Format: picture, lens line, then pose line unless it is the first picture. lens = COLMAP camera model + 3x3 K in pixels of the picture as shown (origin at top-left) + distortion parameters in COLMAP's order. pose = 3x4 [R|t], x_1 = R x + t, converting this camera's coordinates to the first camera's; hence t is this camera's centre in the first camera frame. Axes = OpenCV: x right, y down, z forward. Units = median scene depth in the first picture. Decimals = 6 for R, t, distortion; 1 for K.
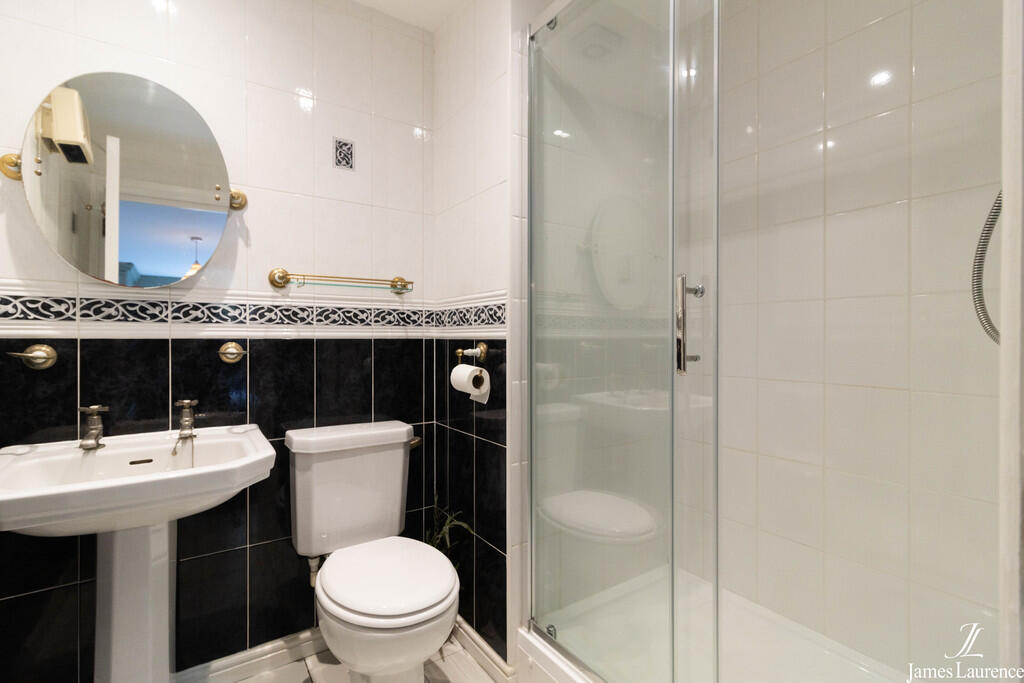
lens RADIAL K [[473.6, 0, 512.2], [0, 473.6, 338.9], [0, 0, 1]] dist [0.004613, 0.000857]
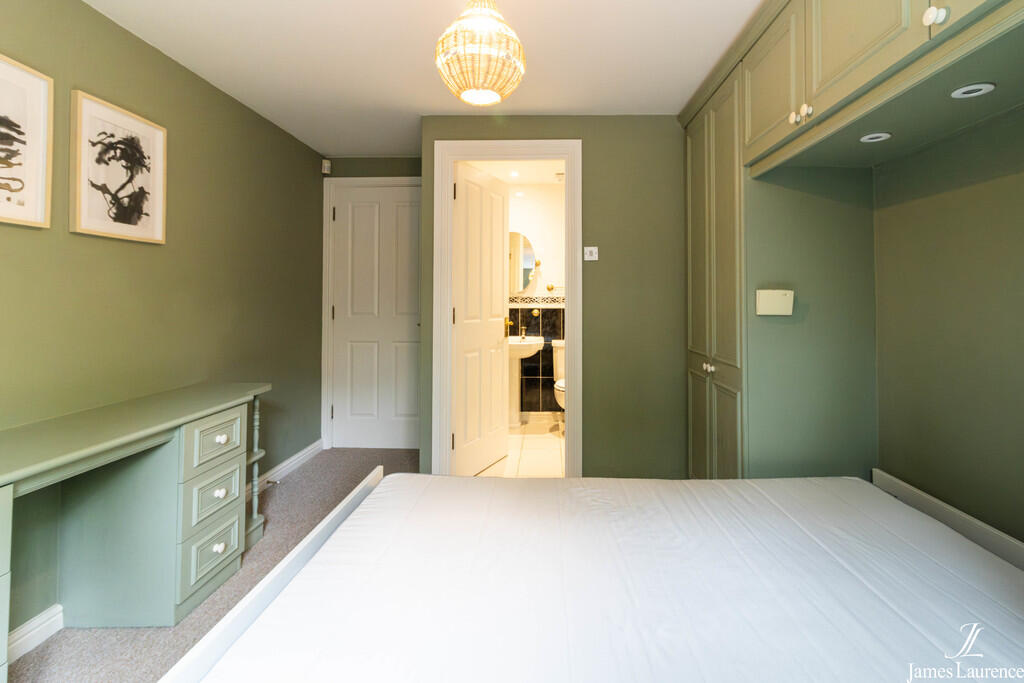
lens RADIAL K [[489.7, 0, 540.1], [0, 489.7, 289.7], [0, 0, 1]] dist [0.000714, 0.000088]
pose [[0.820311, -0.011087, -0.571810, 1.222436], [0.000956, 0.999837, -0.018015, -0.062867], [0.571916, 0.014231, 0.820189, -1.557686]]
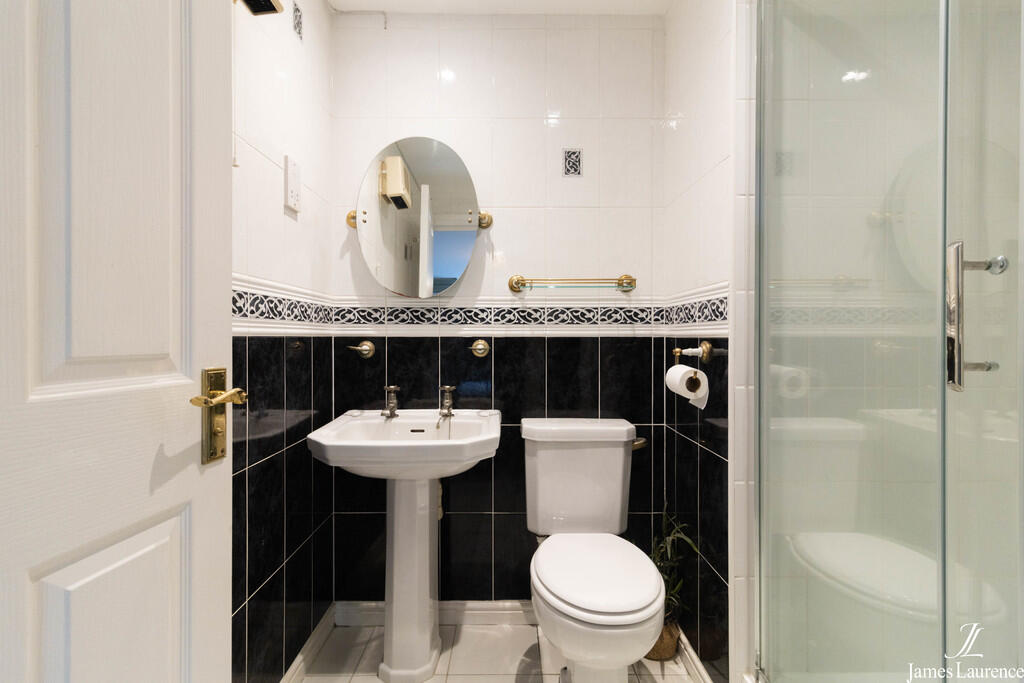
lens RADIAL K [[473.6, 0, 512.2], [0, 473.6, 338.9], [0, 0, 1]] dist [0.004613, 0.000857]
pose [[0.830405, 0.002731, -0.557153, 0.137436], [-0.000879, 0.999993, 0.003591, 0.000292], [0.557159, -0.002492, 0.830402, 0.051586]]
